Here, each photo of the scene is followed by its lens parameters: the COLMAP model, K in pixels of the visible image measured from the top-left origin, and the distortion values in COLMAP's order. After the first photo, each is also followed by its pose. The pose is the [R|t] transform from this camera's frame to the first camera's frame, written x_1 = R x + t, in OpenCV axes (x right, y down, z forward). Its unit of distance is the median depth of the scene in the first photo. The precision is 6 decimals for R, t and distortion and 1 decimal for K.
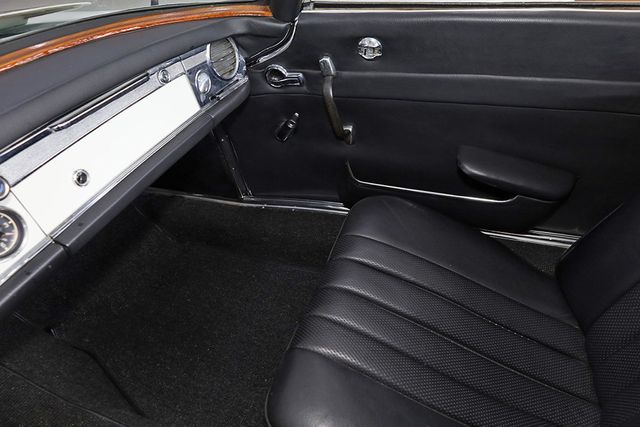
lens RADIAL K [[439.1, 0, 320.0], [0, 439.1, 213.5], [0, 0, 1]] dist [-0.004103, -0.003304]
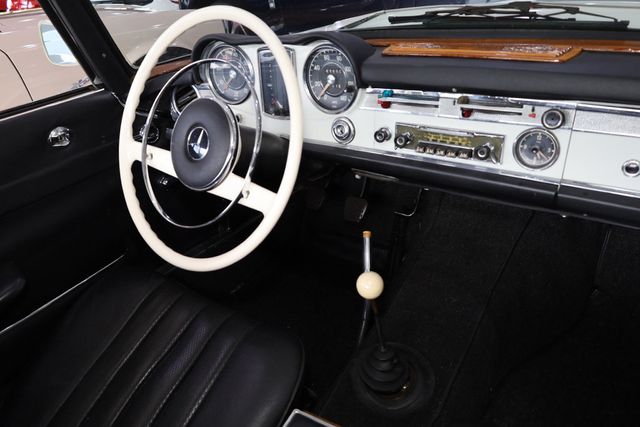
lens RADIAL K [[470.5, 0, 320.0], [0, 470.5, 213.5], [0, 0, 1]] dist [0.000241, -0.006406]
pose [[-0.271972, 0.573289, -0.772897, 0.388126], [-0.505476, 0.598337, 0.621681, -0.237052], [0.818856, 0.559761, 0.127053, 0.250695]]
